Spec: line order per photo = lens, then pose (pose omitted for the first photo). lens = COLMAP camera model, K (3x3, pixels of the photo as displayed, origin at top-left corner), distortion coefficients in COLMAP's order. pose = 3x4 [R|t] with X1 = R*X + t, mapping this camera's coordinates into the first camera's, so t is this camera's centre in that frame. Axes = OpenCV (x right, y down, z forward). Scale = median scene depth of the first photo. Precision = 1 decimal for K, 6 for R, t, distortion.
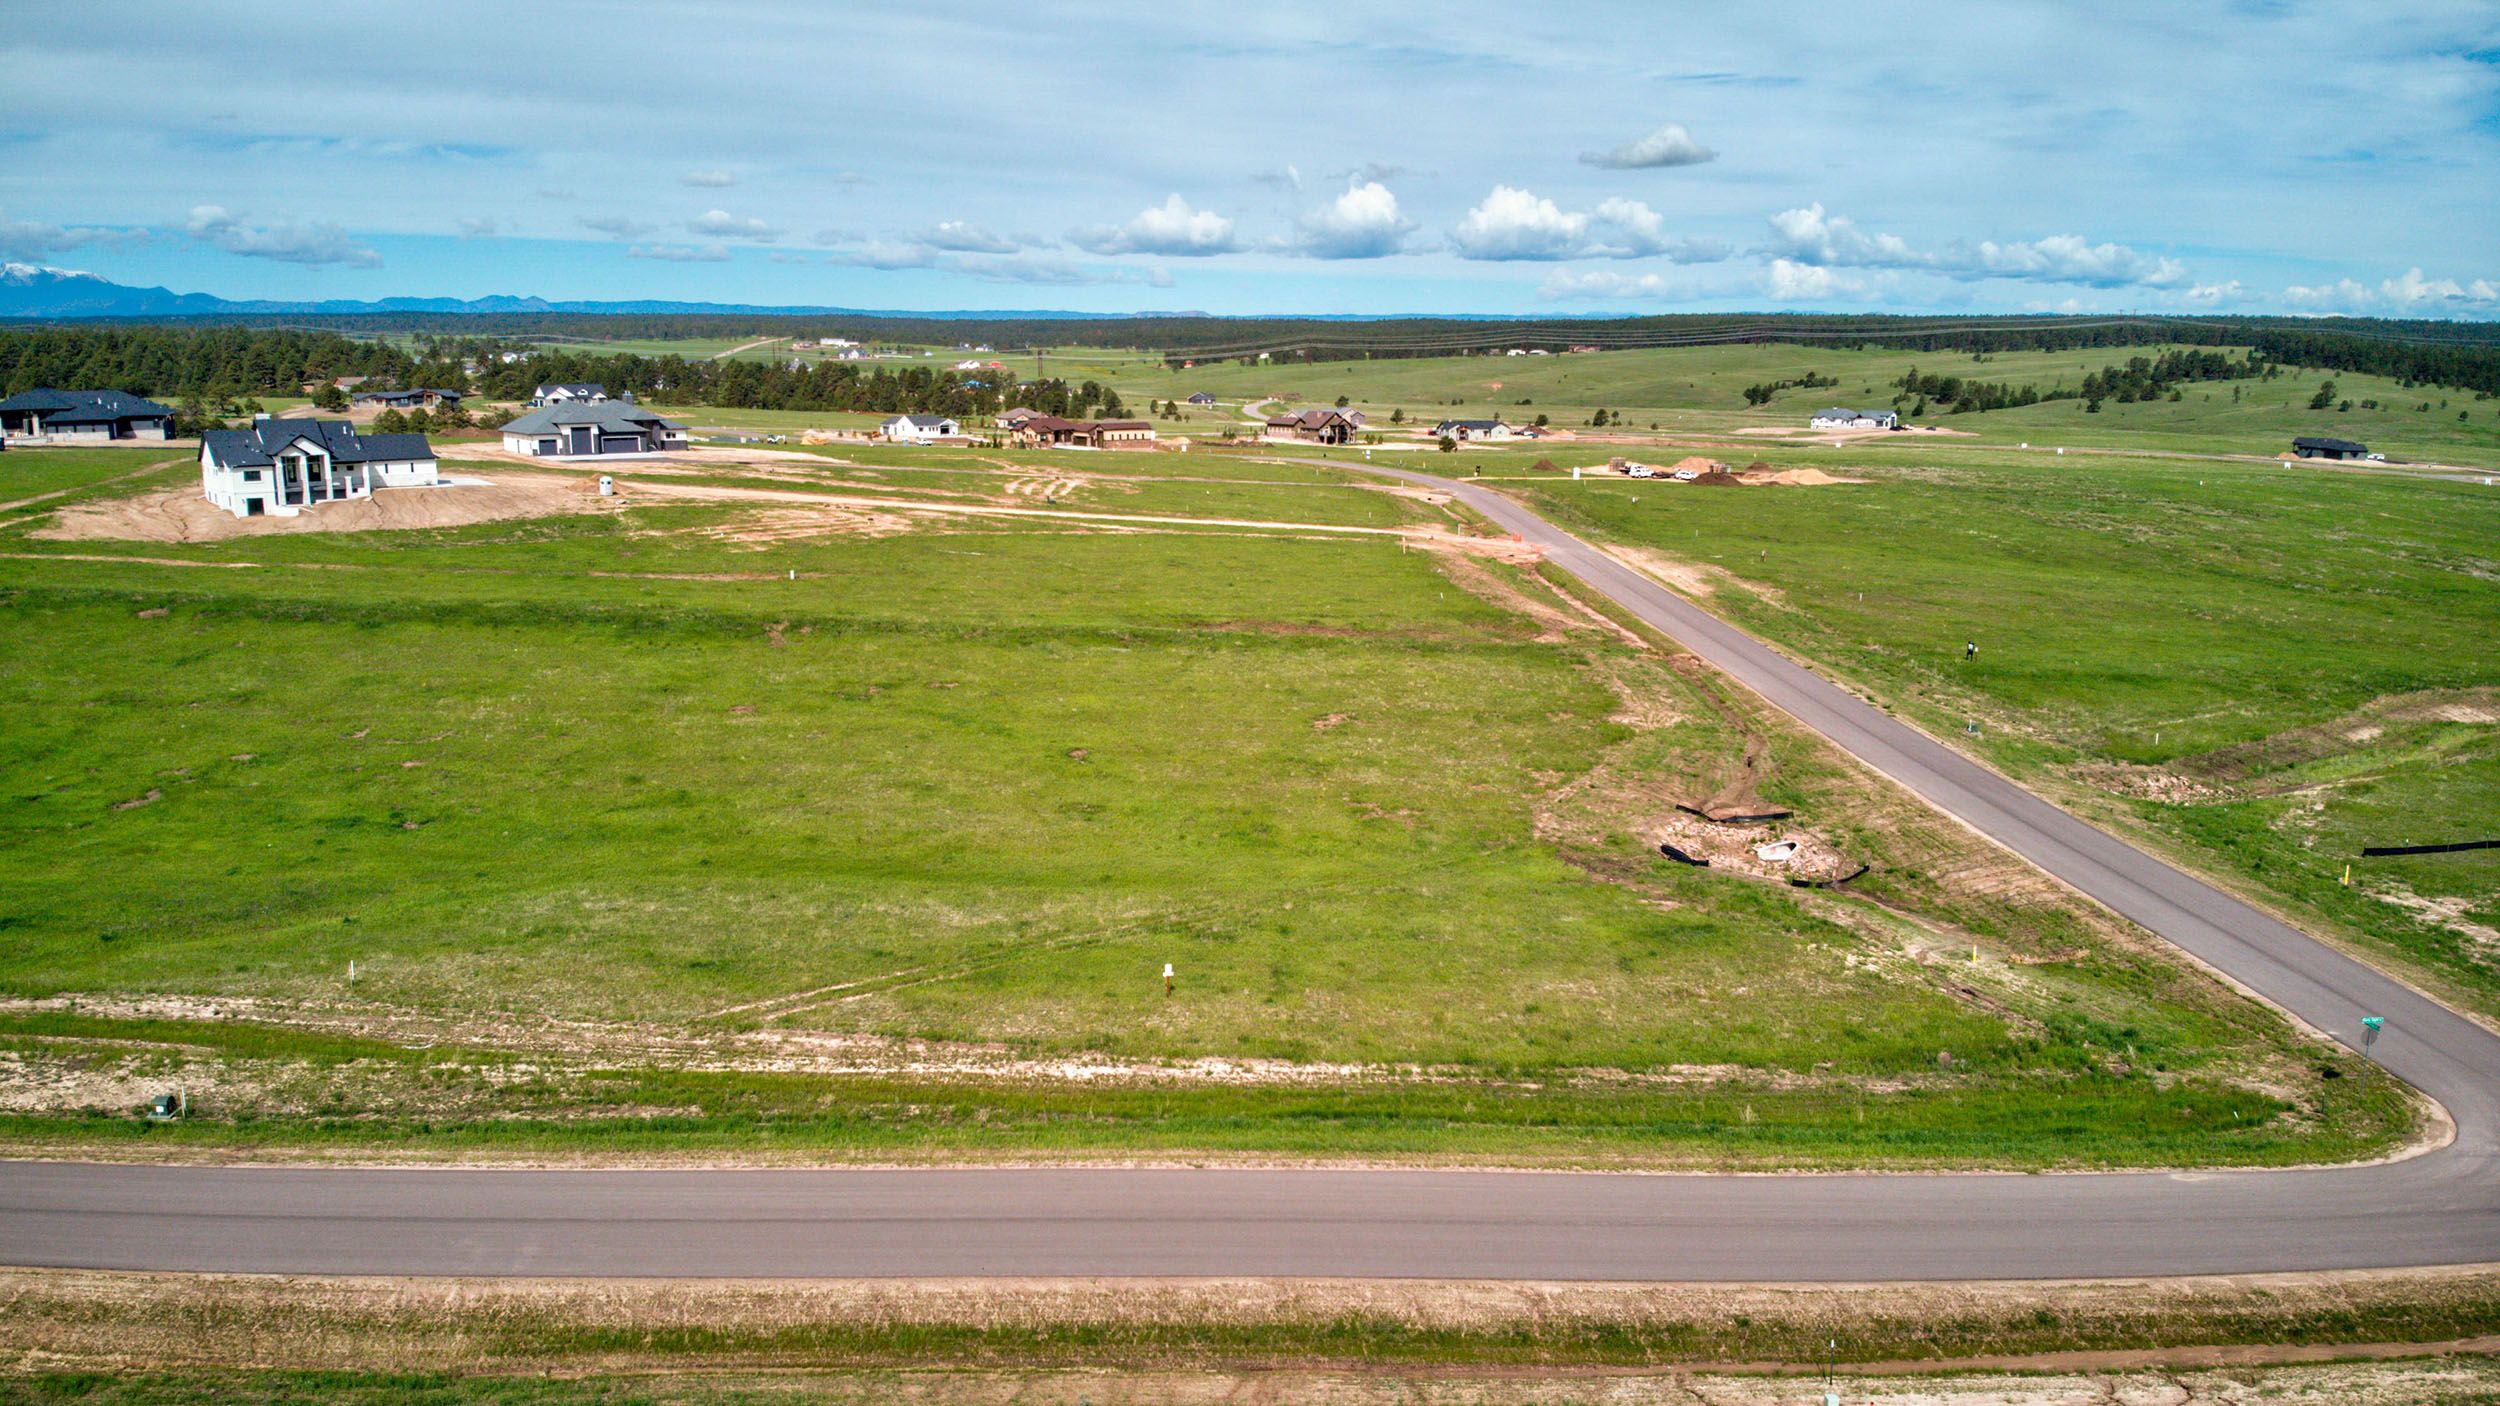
lens RADIAL K [[1769.2, 0, 1248.8], [0, 1769.2, 757.0], [0, 0, 1]] dist [0.042327, -0.108706]
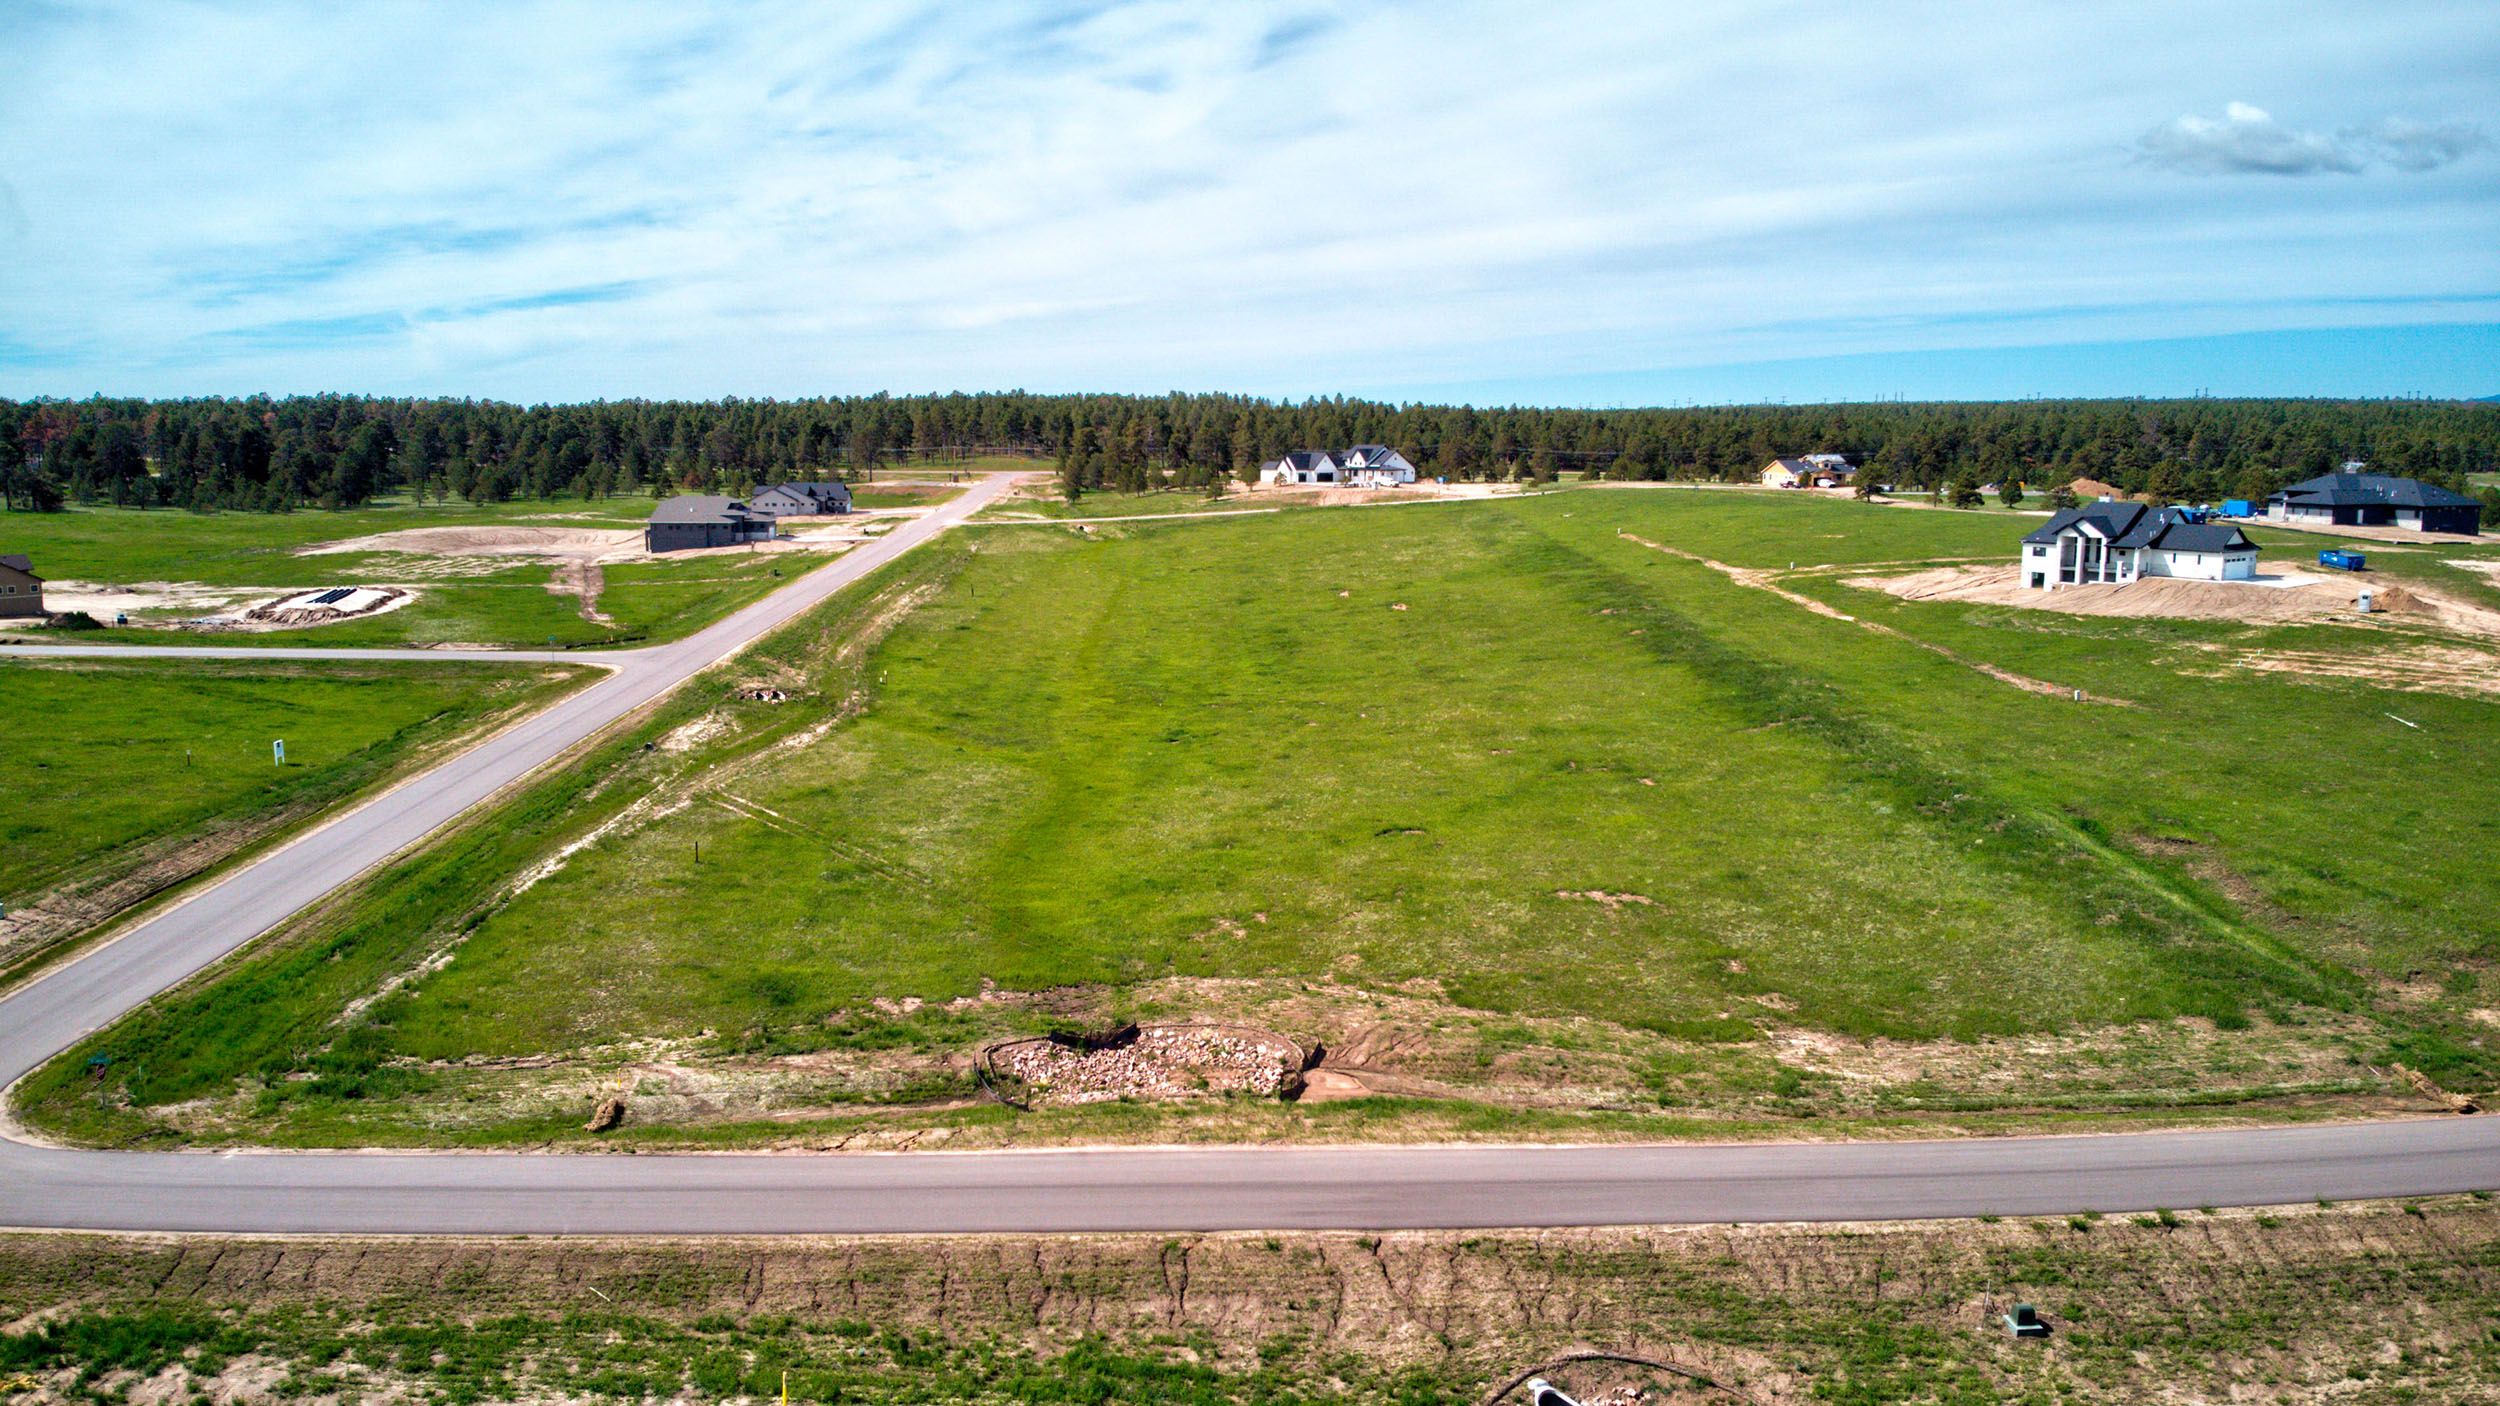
lens RADIAL K [[1812.9, 0, 1250.0], [0, 1812.9, 703.0], [0, 0, 1]] dist [0.179422, -0.368980]
pose [[-0.017352, 0.139476, -0.990073, 0.552414], [-0.227681, 0.963656, 0.139745, -0.117501], [0.973581, 0.227846, 0.015035, 0.537048]]
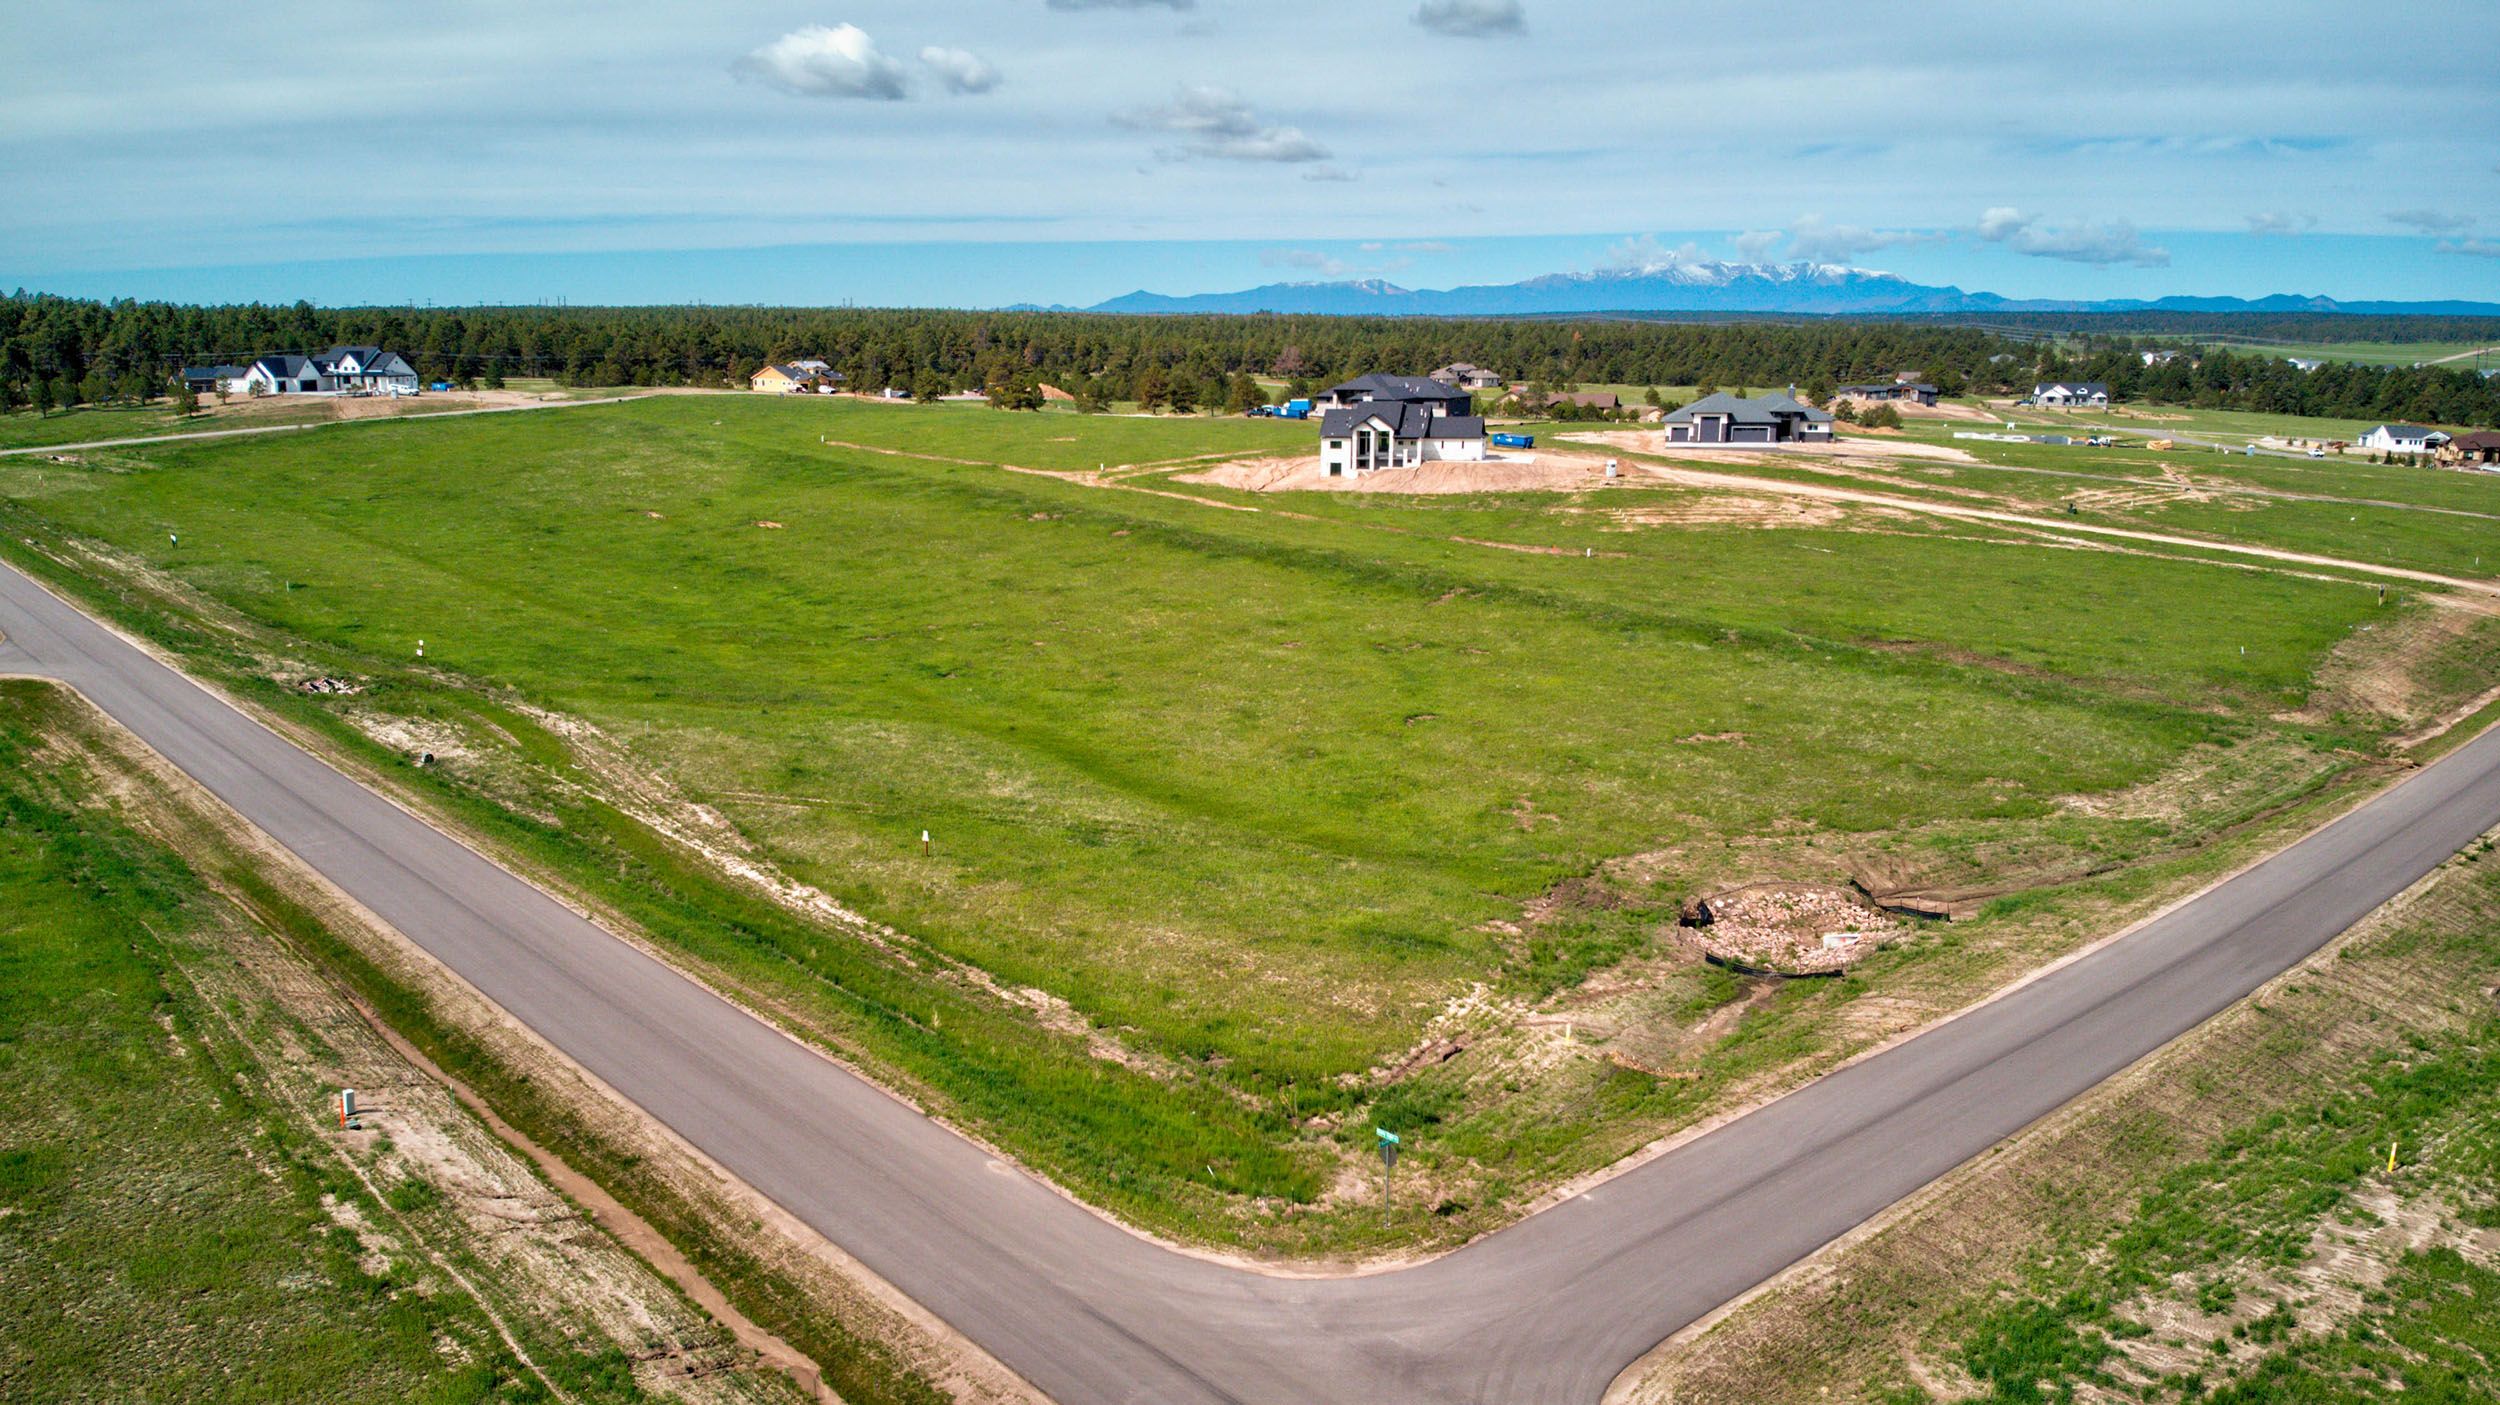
lens RADIAL K [[1812.9, 0, 1250.0], [0, 1812.9, 702.5], [0, 0, 1]] dist [0.179422, -0.368980]
pose [[0.636770, 0.143977, -0.757492, 0.400192], [-0.172090, 0.984168, 0.042399, -0.022644], [0.751604, 0.103358, 0.651466, 0.129699]]
